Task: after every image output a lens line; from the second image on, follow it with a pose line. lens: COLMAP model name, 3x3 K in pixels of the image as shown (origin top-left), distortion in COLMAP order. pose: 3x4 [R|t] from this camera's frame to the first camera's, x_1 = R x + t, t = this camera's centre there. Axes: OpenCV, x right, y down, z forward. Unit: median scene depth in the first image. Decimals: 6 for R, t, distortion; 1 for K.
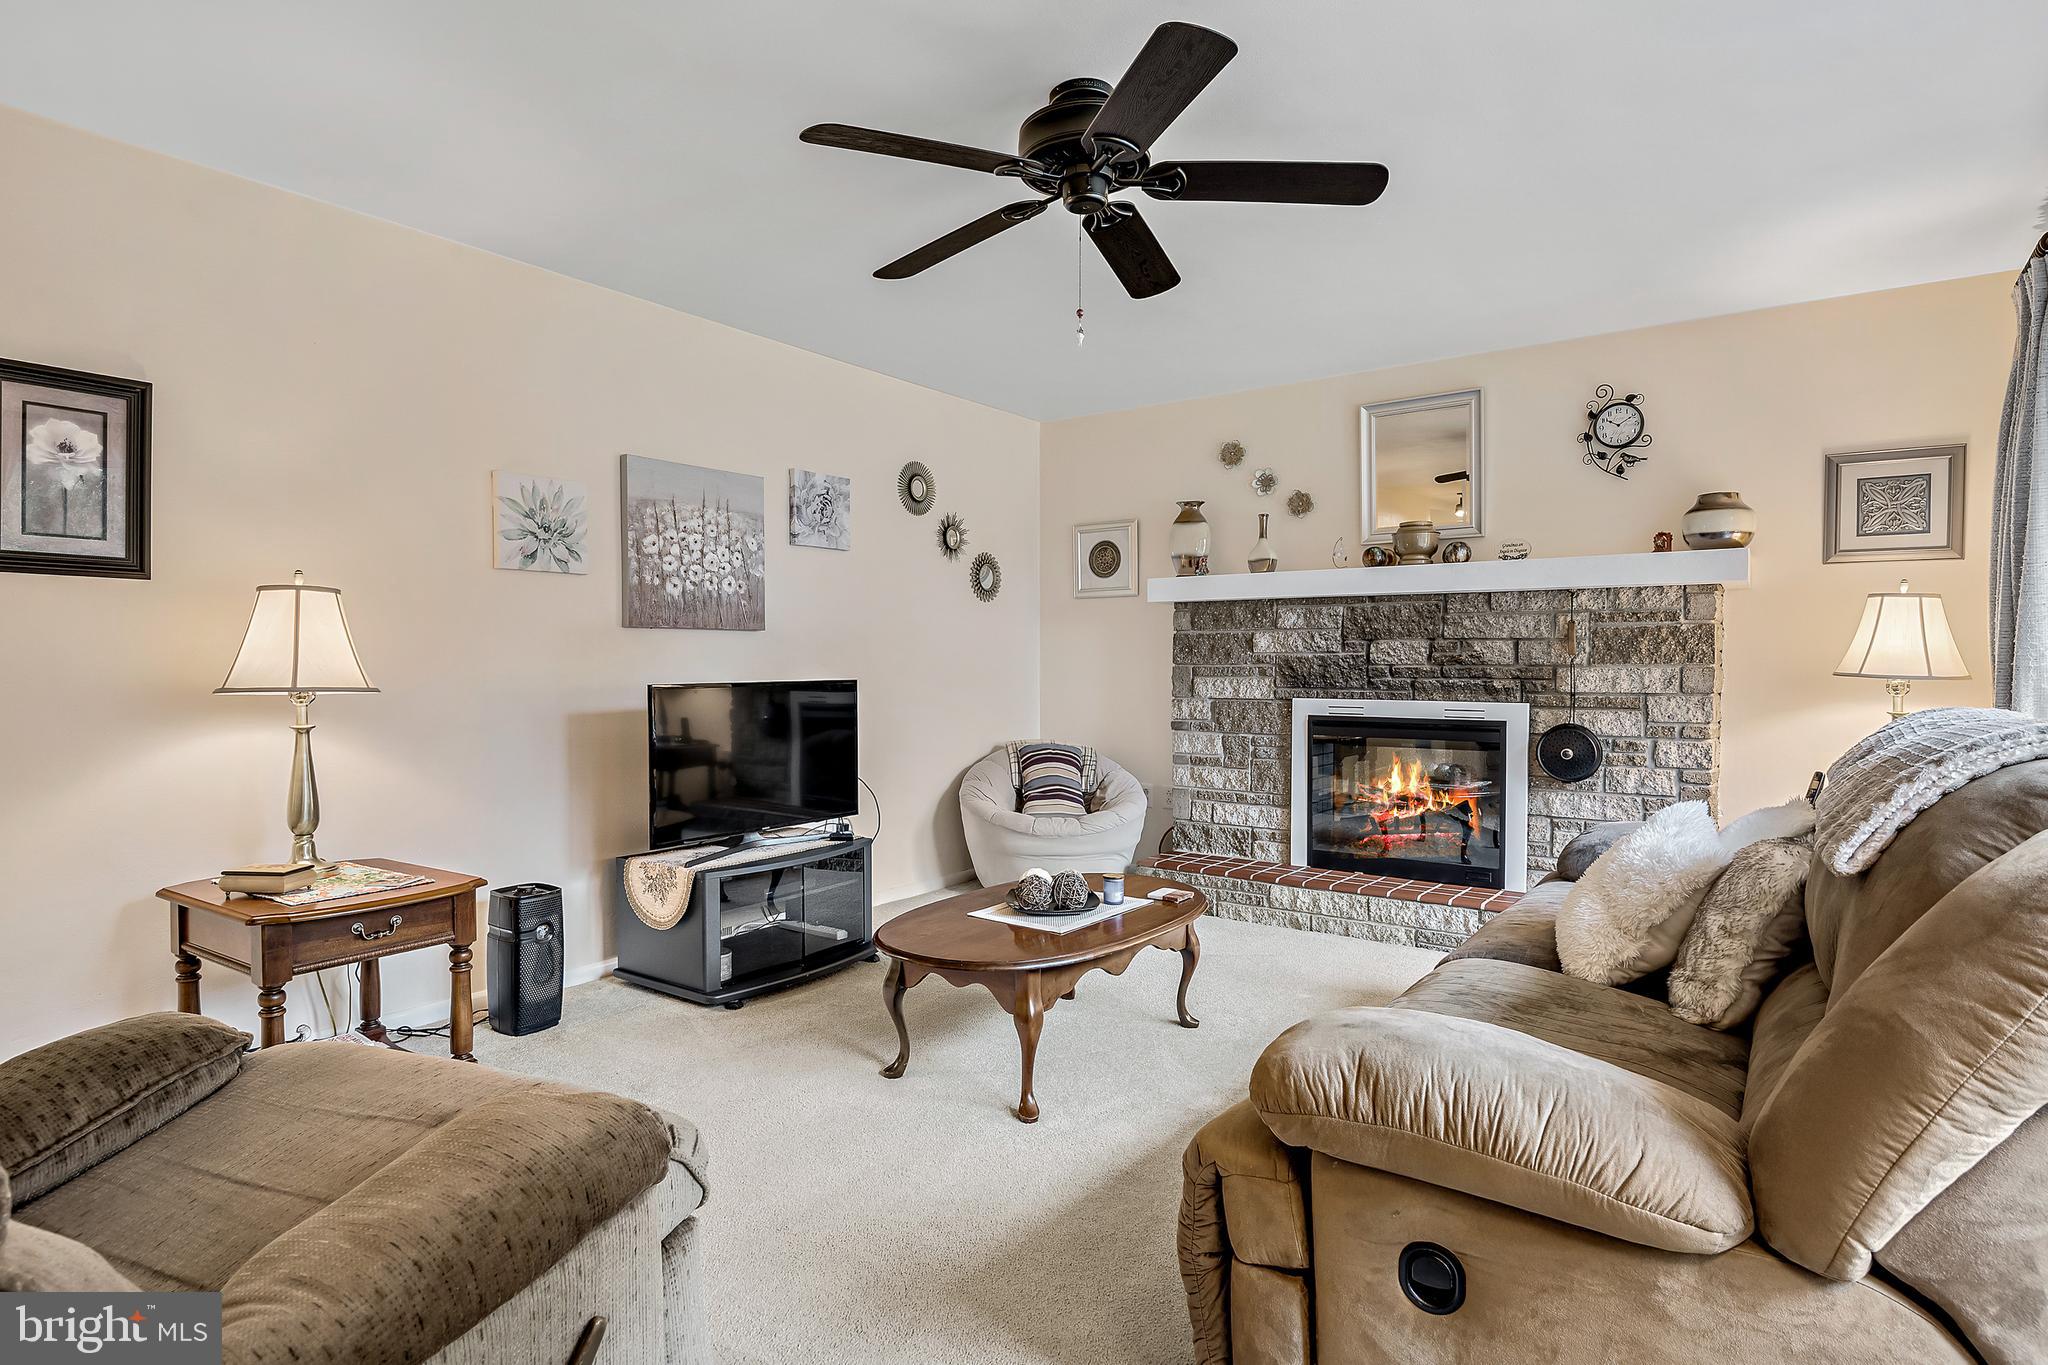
lens RADIAL K [[1064.0, 0, 1029.0], [0, 1064.0, 688.1], [0, 0, 1]] dist [0.002575, -0.019185]
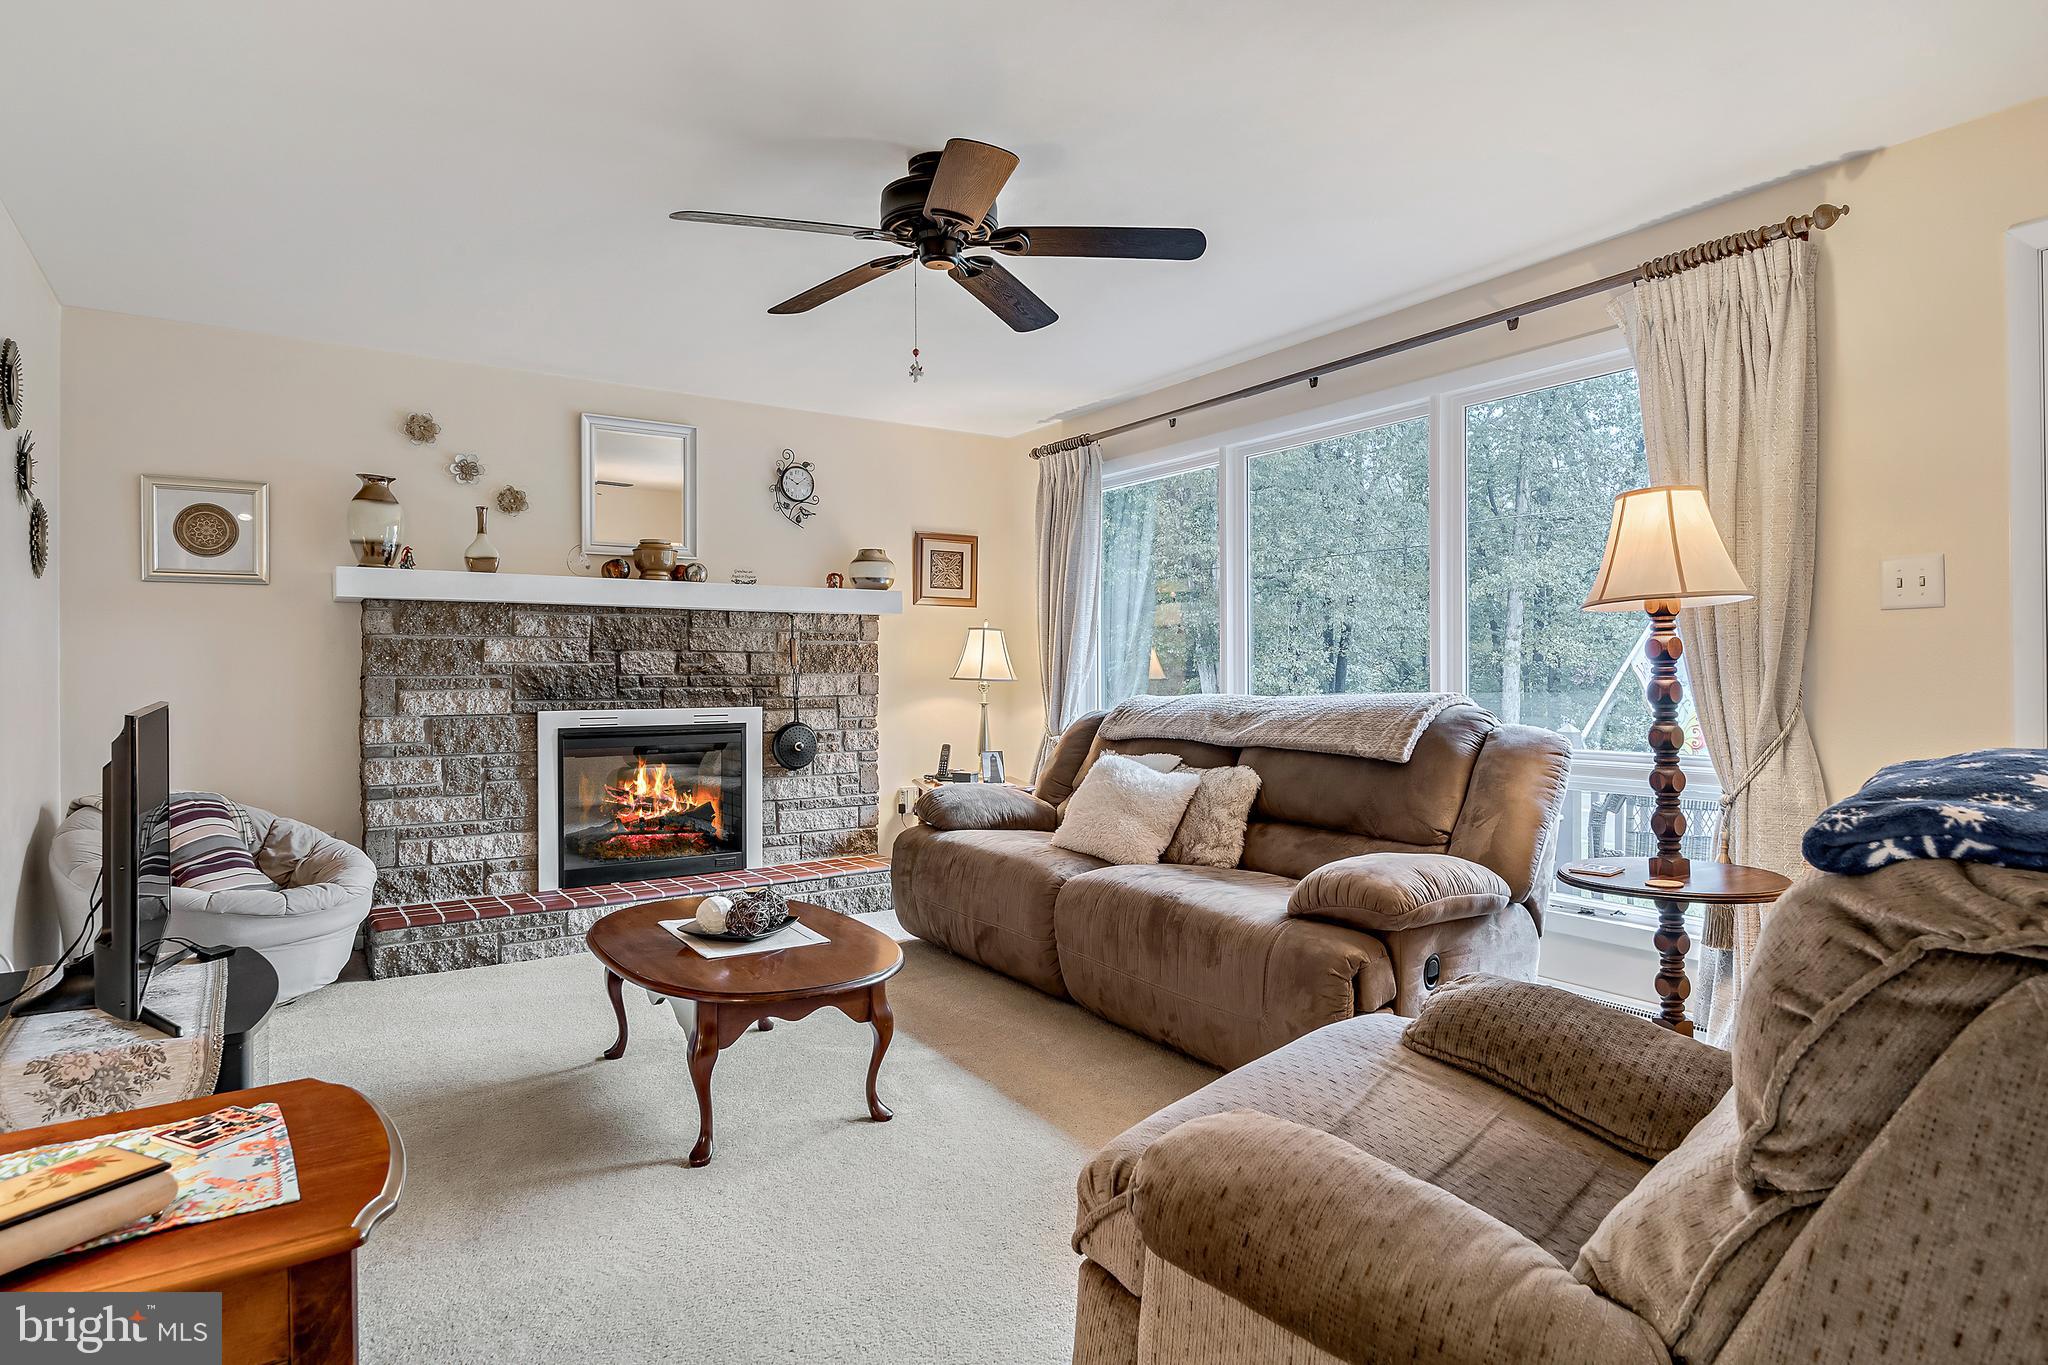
lens RADIAL K [[1087.1, 0, 1028.6], [0, 1087.1, 672.4], [0, 0, 1]] dist [0.030862, -0.046582]
pose [[0.342052, -0.001749, 0.939680, -0.530803], [0.025897, 0.999636, -0.007566, -0.006679], [-0.939324, 0.026922, 0.341972, 0.286865]]
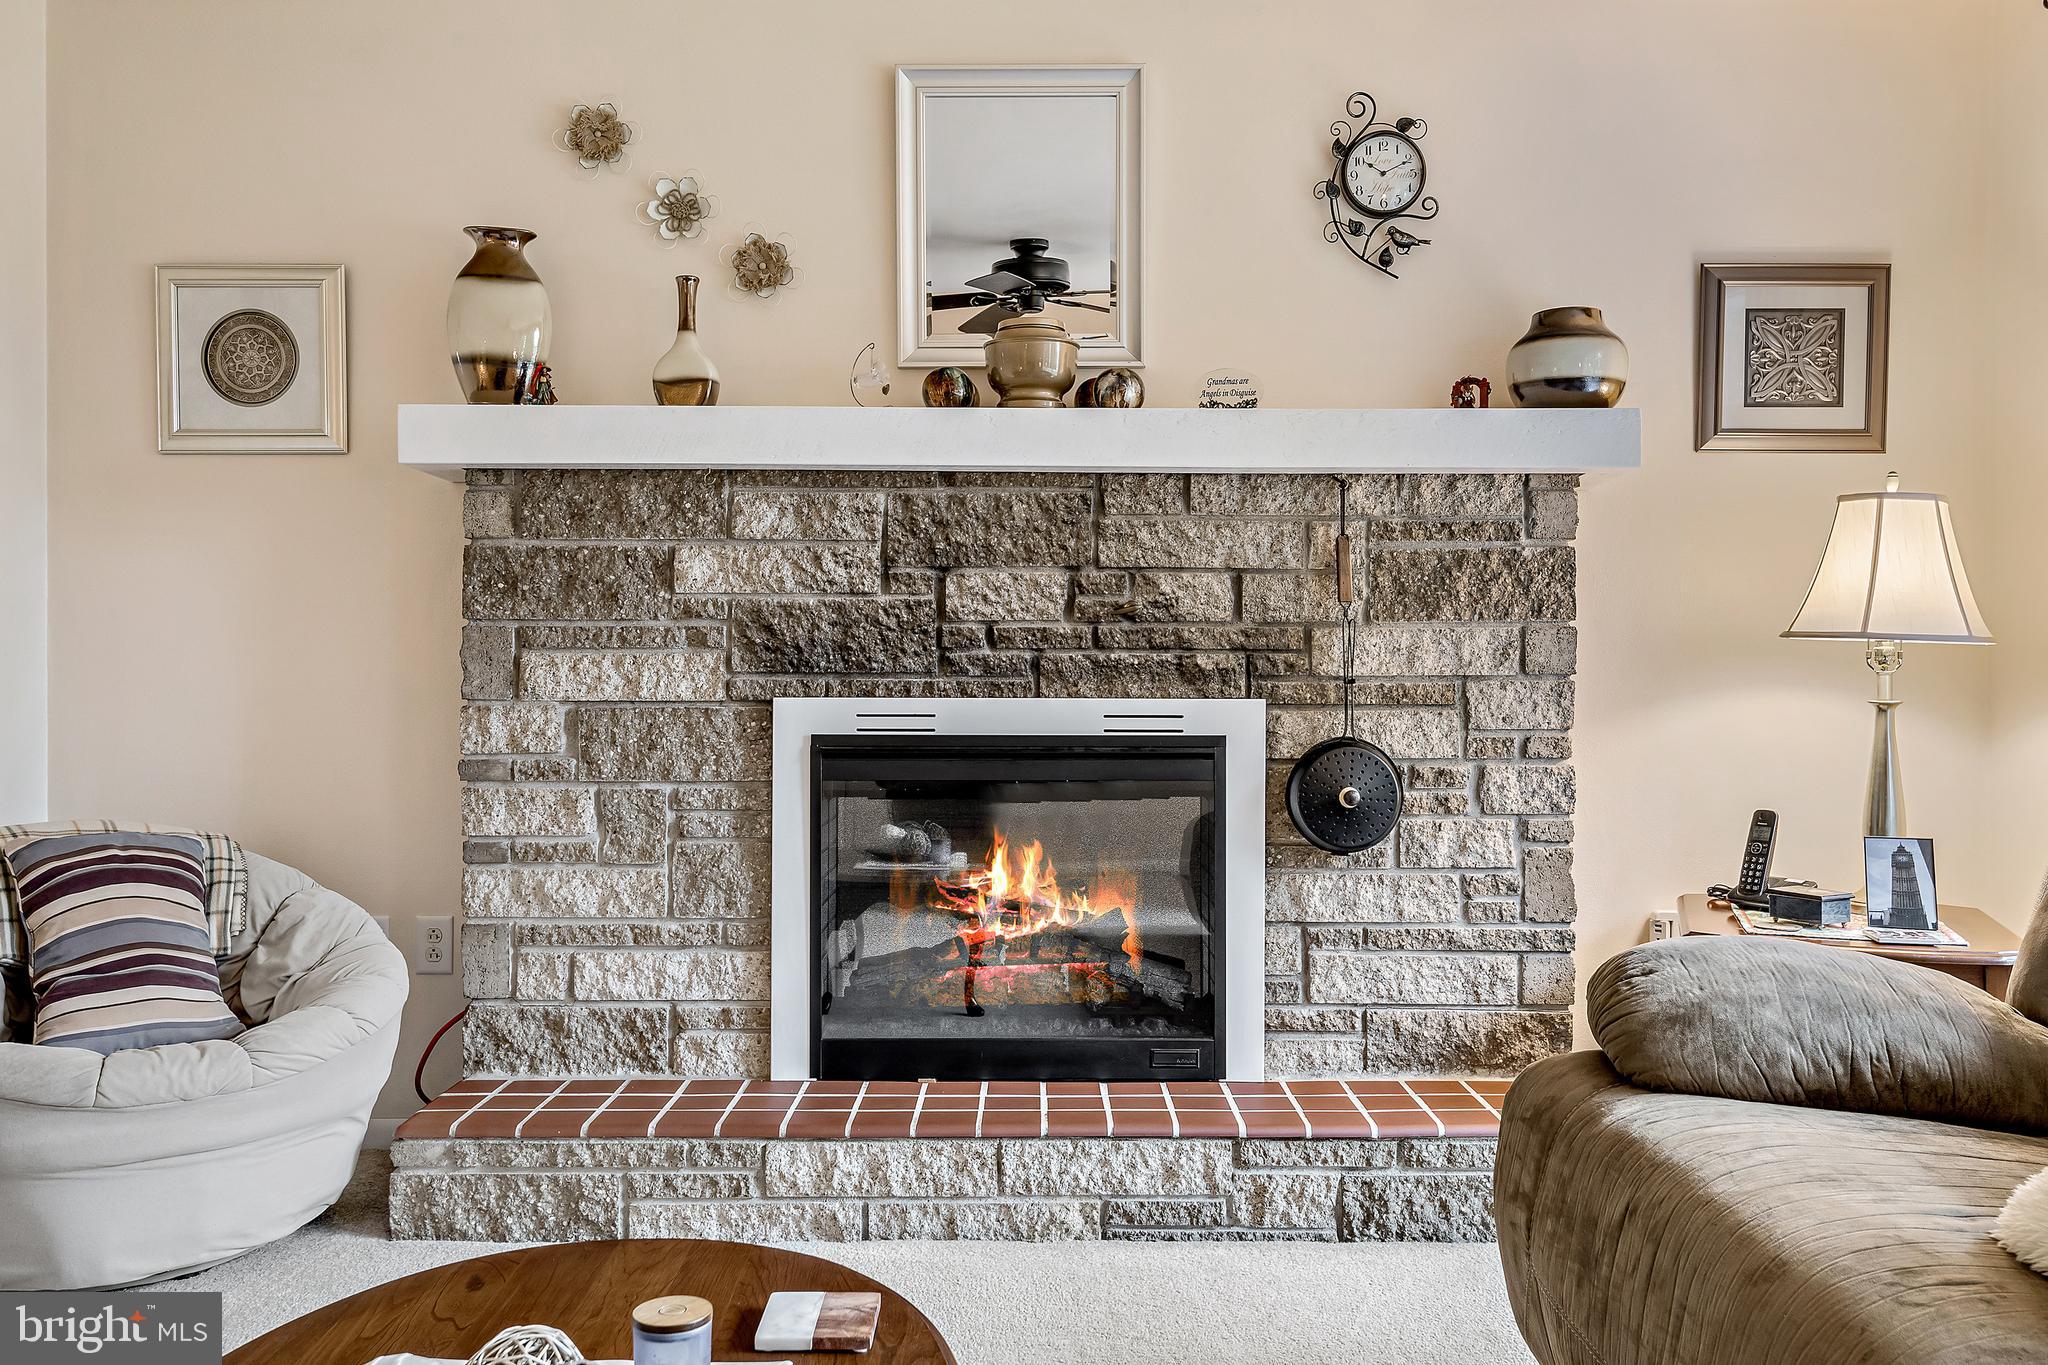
lens RADIAL K [[1645.4, 0, 1037.4], [0, 1645.4, 675.8], [0, 0, 1]] dist [0.032308, -0.006653]
pose [[0.811876, -0.000888, 0.583829, -0.063514], [0.012454, 0.999798, -0.015798, 0.013356], [-0.583697, 0.020097, 0.811723, 0.408123]]
